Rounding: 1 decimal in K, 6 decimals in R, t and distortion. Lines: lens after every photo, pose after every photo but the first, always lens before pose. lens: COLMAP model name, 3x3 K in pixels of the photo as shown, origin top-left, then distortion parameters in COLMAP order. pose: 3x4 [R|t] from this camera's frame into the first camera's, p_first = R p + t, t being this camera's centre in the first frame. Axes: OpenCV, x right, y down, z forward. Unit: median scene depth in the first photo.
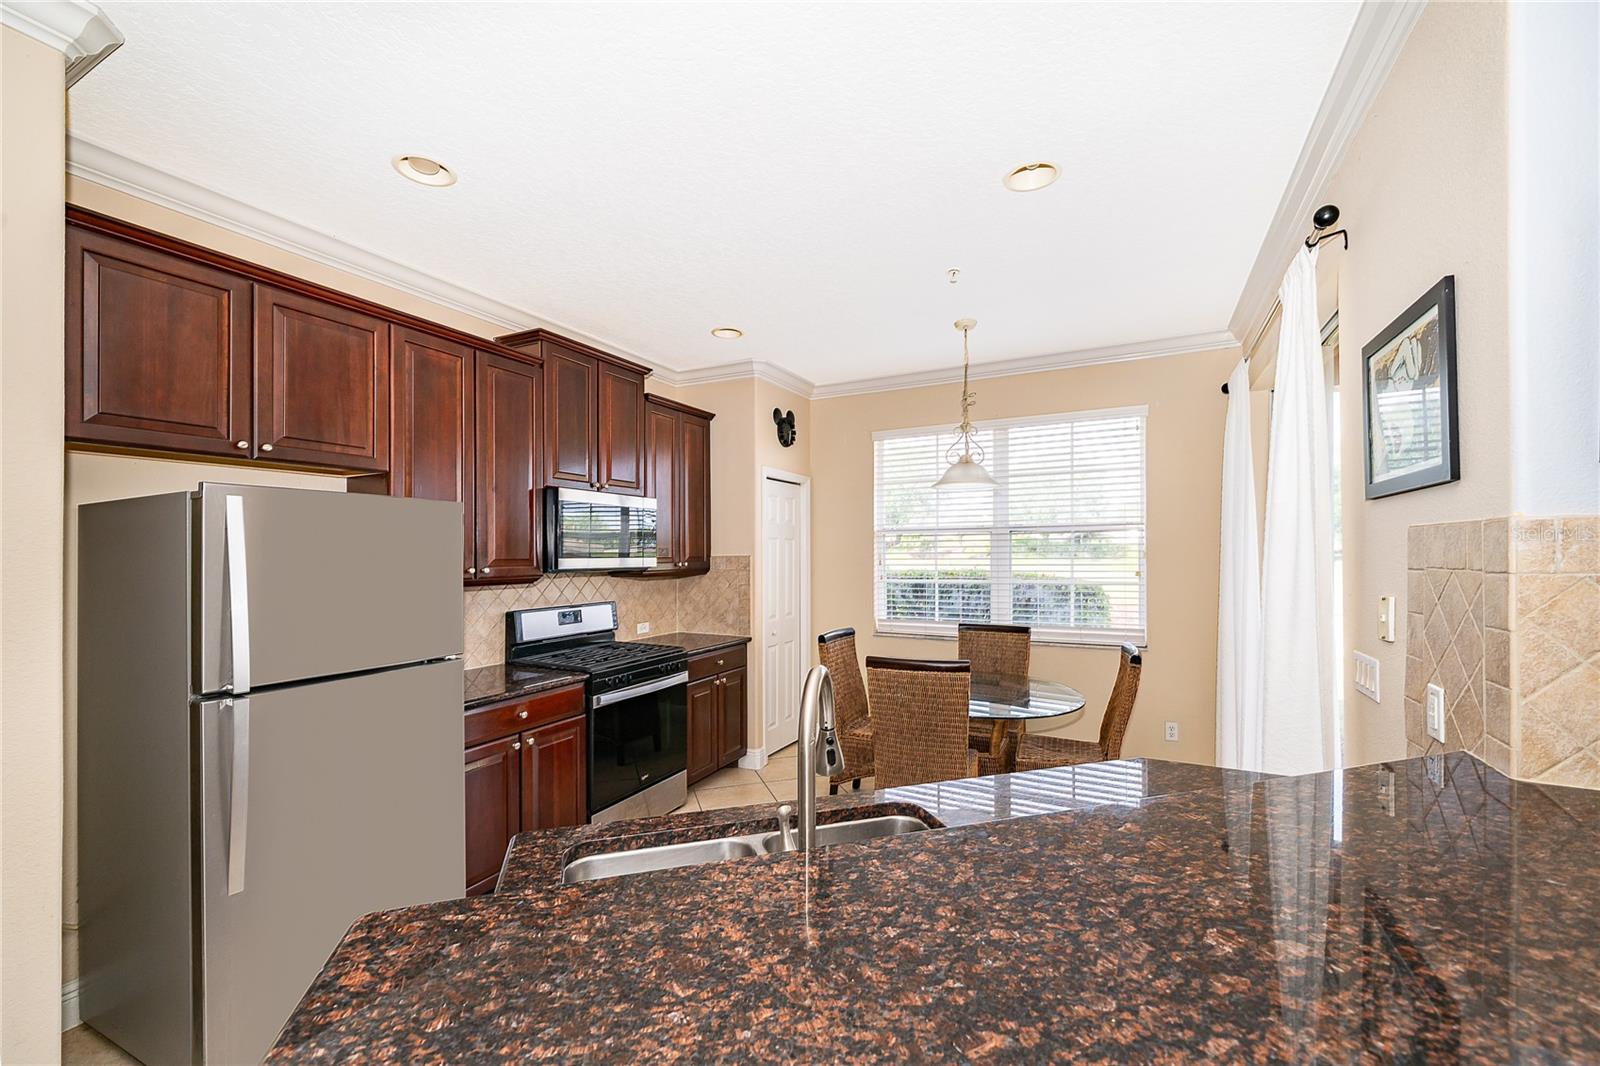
lens RADIAL K [[653.6, 0, 808.9], [0, 653.6, 555.7], [0, 0, 1]] dist [-0.000558, -0.000064]
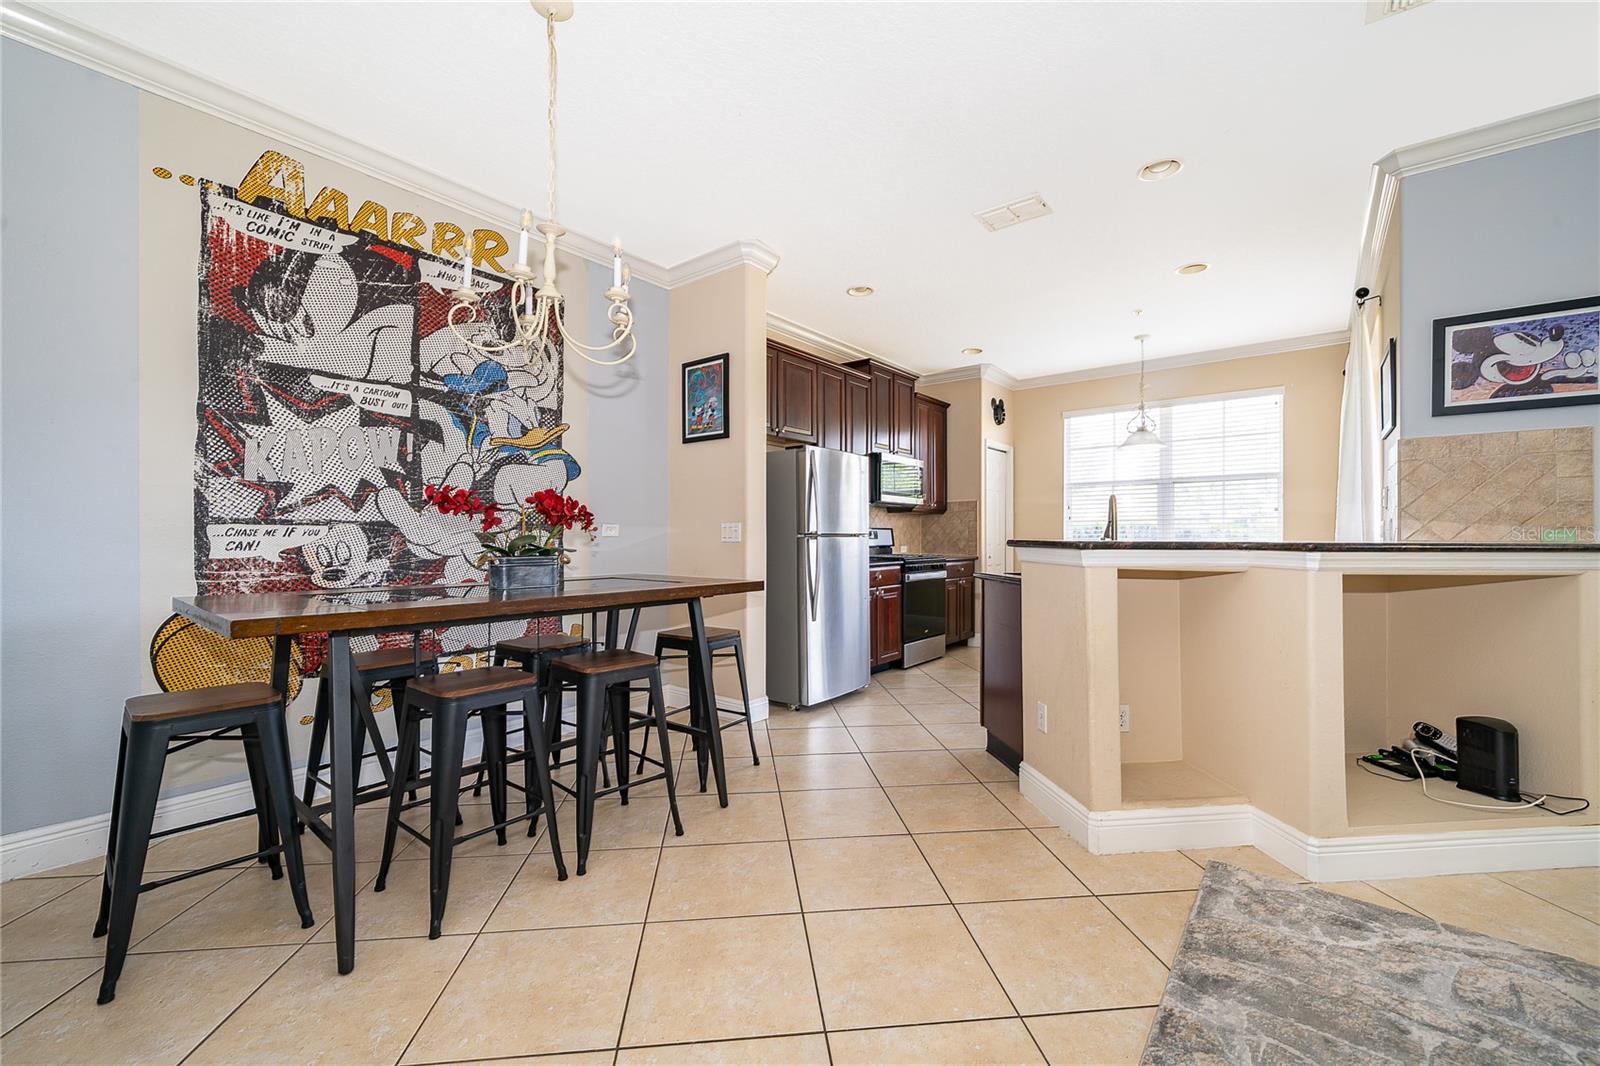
lens RADIAL K [[648.1, 0, 800.9], [0, 648.1, 534.7], [0, 0, 1]] dist [-0.001820, 0.000599]
pose [[0.977423, 0.005356, -0.211226, -0.183065], [-0.006296, 0.999973, -0.003781, 0.091964], [0.211200, 0.005026, 0.977430, -0.534836]]
